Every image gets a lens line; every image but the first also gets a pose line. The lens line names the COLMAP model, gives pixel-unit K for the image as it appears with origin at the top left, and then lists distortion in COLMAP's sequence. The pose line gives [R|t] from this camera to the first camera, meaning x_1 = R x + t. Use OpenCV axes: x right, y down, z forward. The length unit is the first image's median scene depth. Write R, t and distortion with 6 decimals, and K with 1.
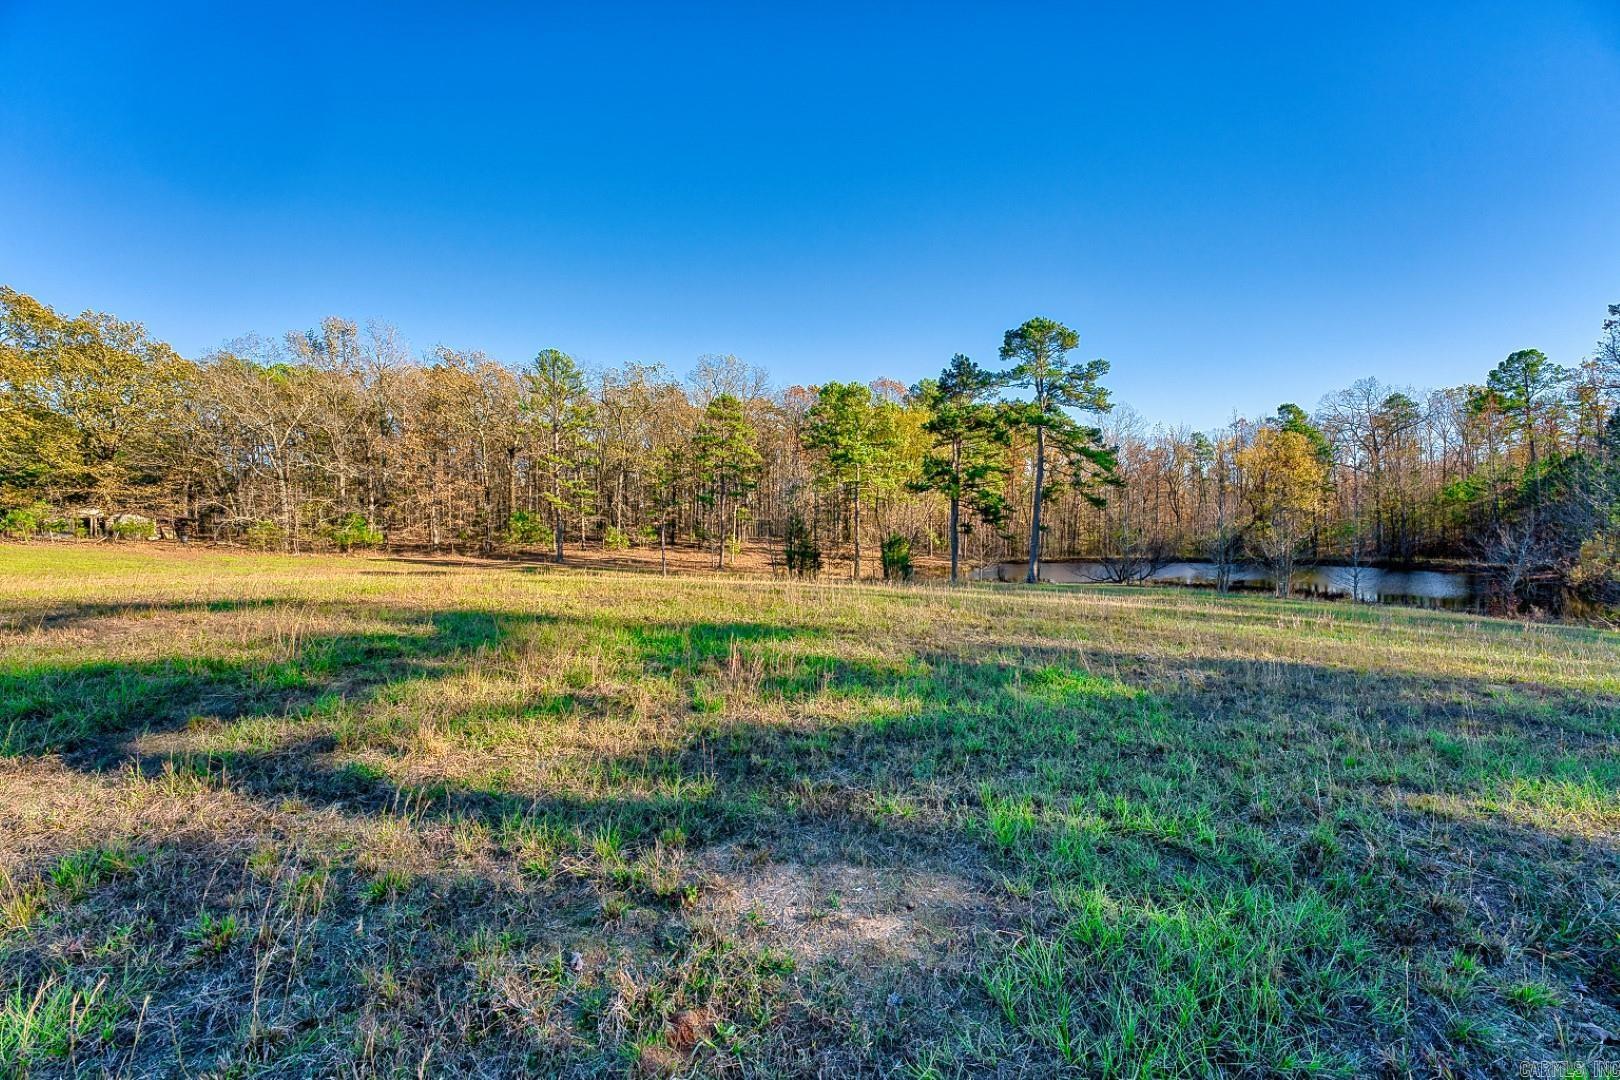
lens RADIAL K [[646.2, 0, 801.3], [0, 646.2, 522.9], [0, 0, 1]] dist [-0.033086, 0.004037]
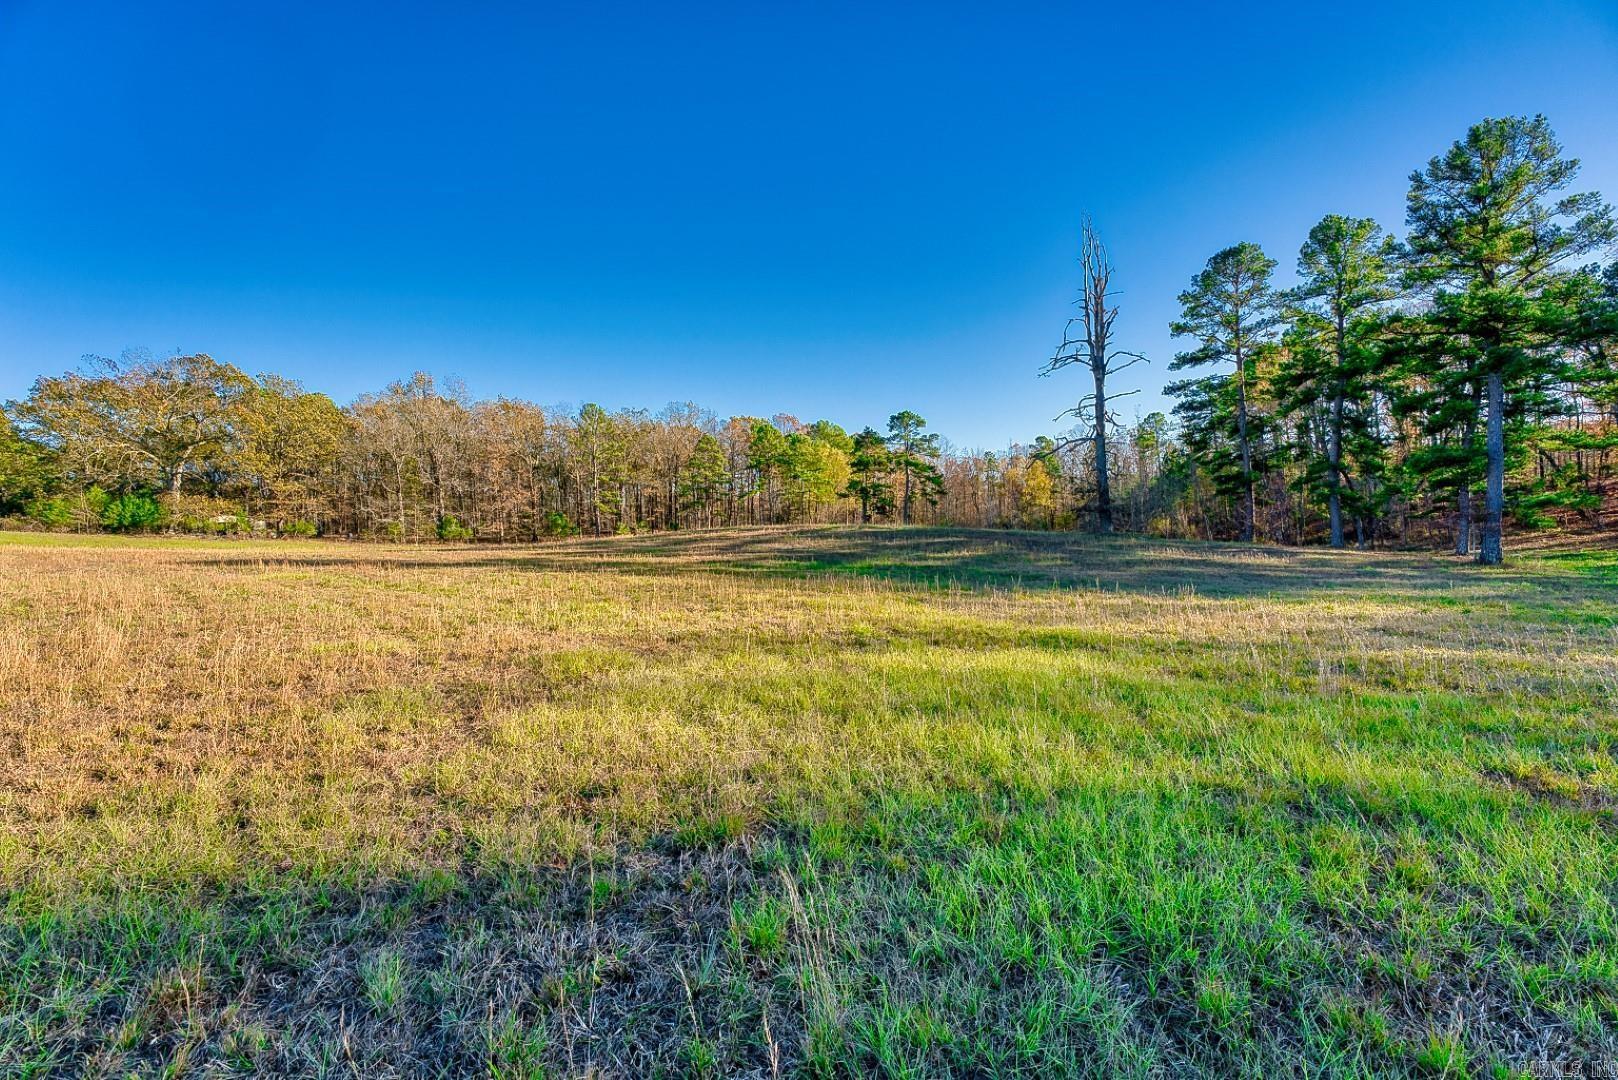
lens RADIAL K [[645.4, 0, 796.8], [0, 645.4, 534.8], [0, 0, 1]] dist [-0.033086, 0.004037]
pose [[0.968769, -0.021774, 0.247006, -0.442936], [0.017087, 0.999631, 0.021103, 0.017607], [-0.247375, -0.016224, 0.968784, -0.824866]]
